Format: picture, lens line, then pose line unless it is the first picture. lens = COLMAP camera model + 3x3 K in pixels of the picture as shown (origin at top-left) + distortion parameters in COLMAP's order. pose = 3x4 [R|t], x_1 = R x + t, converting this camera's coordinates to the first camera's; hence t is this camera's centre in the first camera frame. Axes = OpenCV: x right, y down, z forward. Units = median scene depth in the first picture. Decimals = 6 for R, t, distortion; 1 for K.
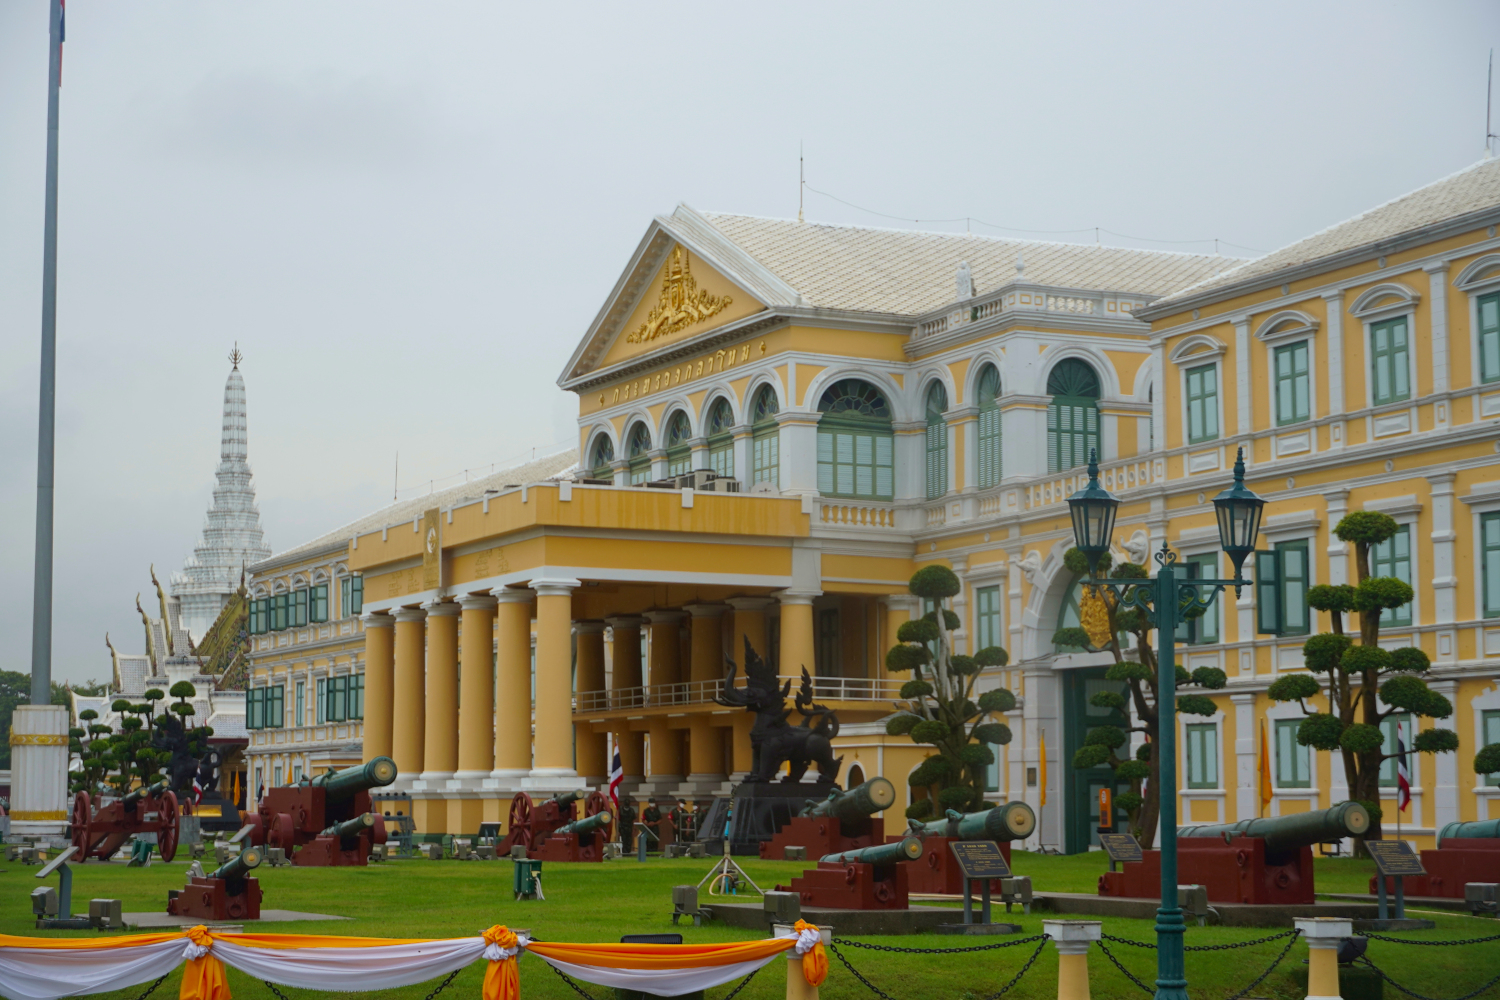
lens RADIAL K [[3002.3, 0, 751.0], [0, 3002.3, 501.0], [0, 0, 1]] dist [-0.026355, 0.000000]
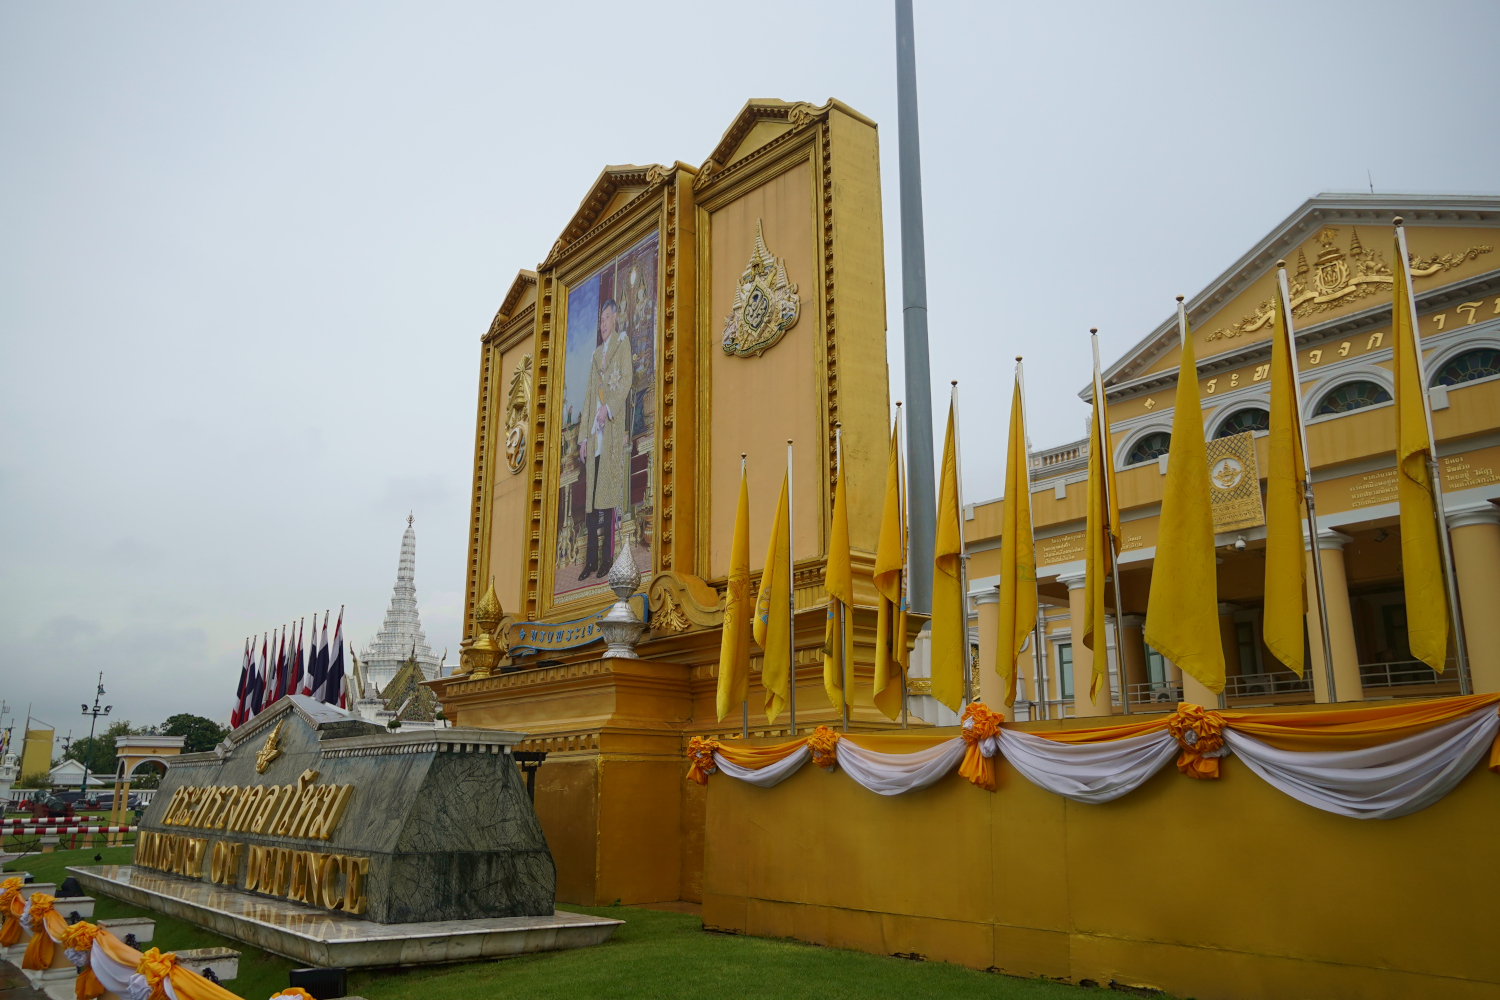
lens RADIAL K [[1177.7, 0, 748.6], [0, 1177.7, 499.2], [0, 0, 1]] dist [0.003222, 0.006395]
pose [[0.971109, 0.064522, 0.229749, -0.136670], [-0.030361, 0.988337, -0.149228, 0.032207], [-0.236698, 0.137941, 0.961741, 0.314753]]
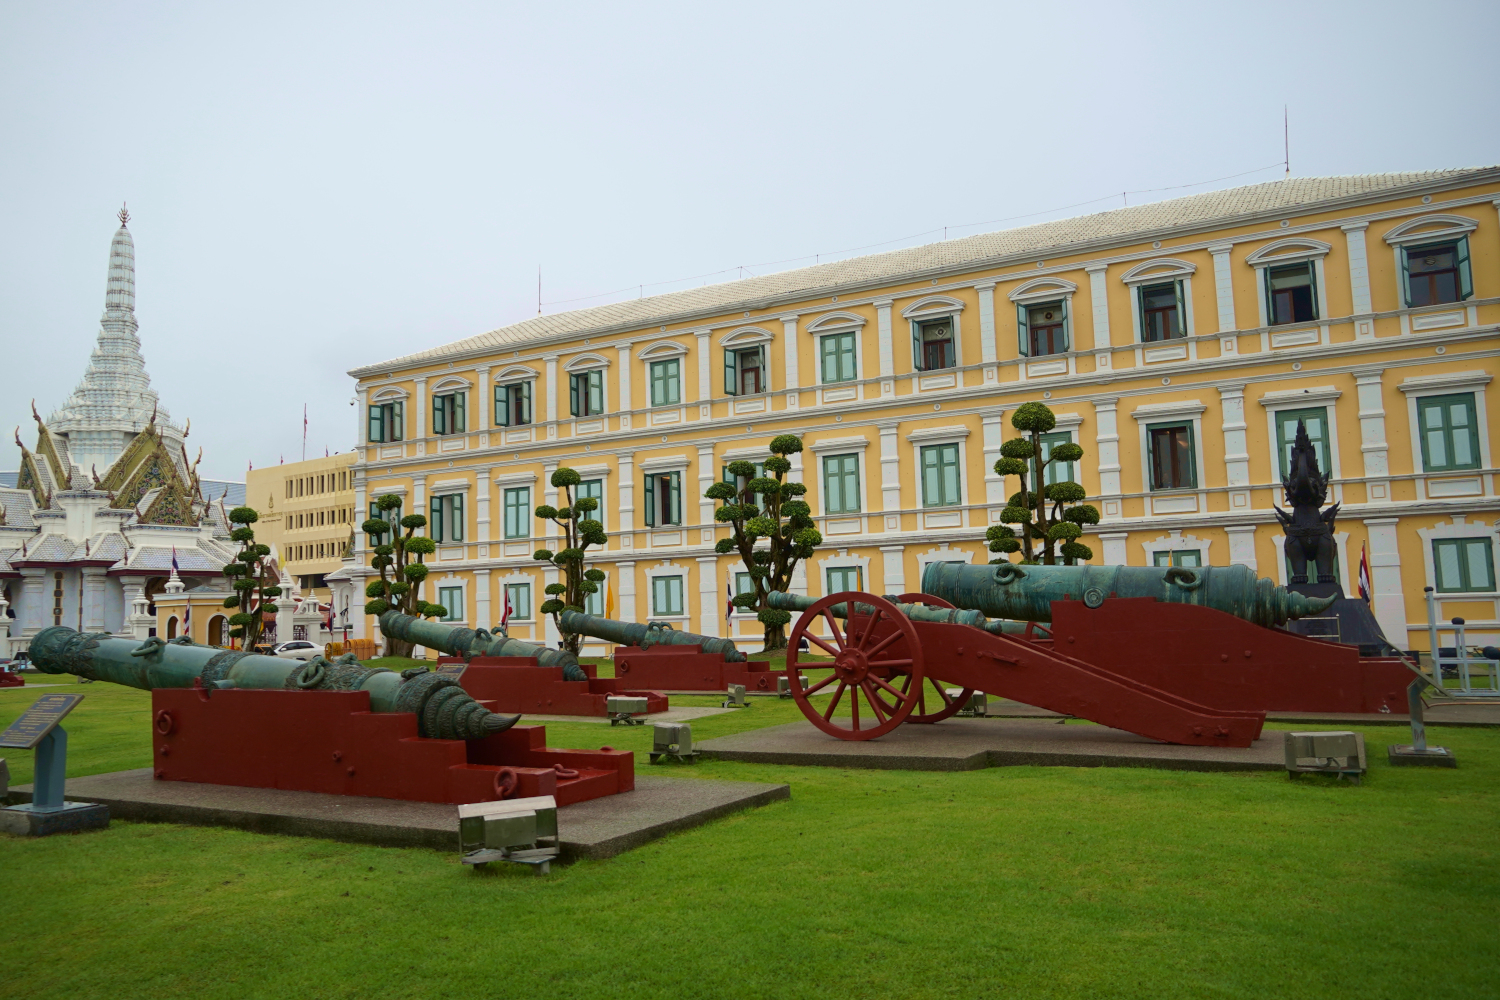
lens RADIAL K [[1177.7, 0, 742.1], [0, 1177.7, 451.5], [0, 0, 1]] dist [0.003222, 0.006395]
pose [[0.797209, 0.066890, 0.599987, -0.236207], [-0.034593, 0.997271, -0.065218, 0.053614], [-0.602712, 0.031237, 0.797347, 0.522740]]
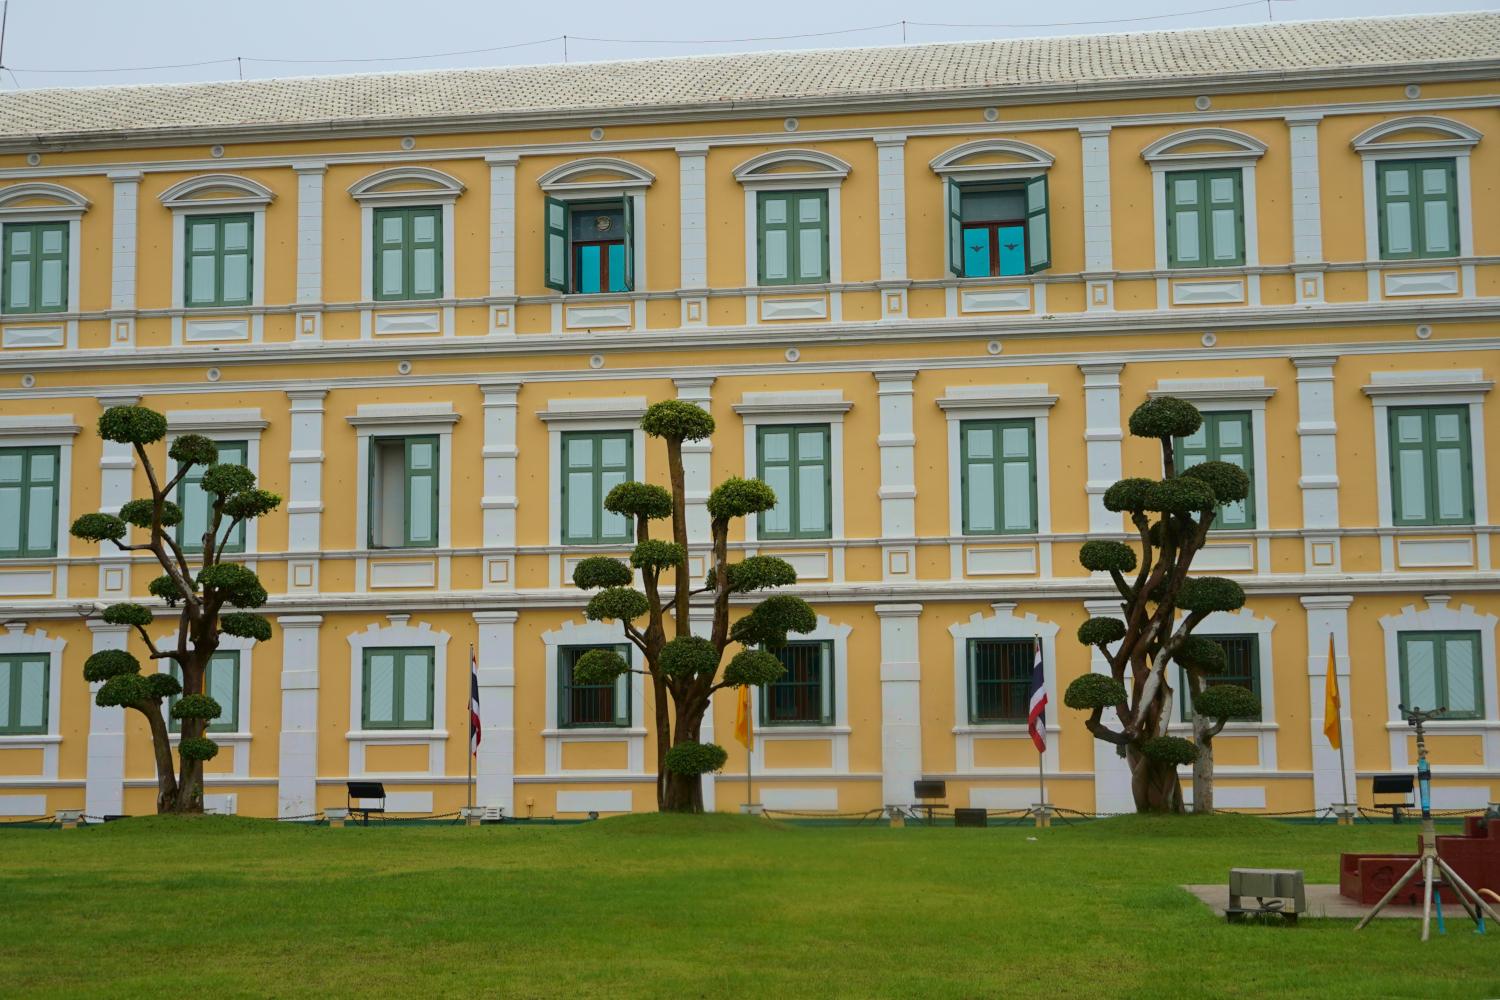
lens RADIAL K [[2120.6, 0, 748.0], [0, 2120.6, 485.4], [0, 0, 1]] dist [0.090072, 0.000000]
pose [[0.539324, 0.099796, 0.836164, -0.333342], [-0.077714, 0.994614, -0.068582, 0.075287], [-0.838505, -0.027994, 0.544175, 0.733441]]
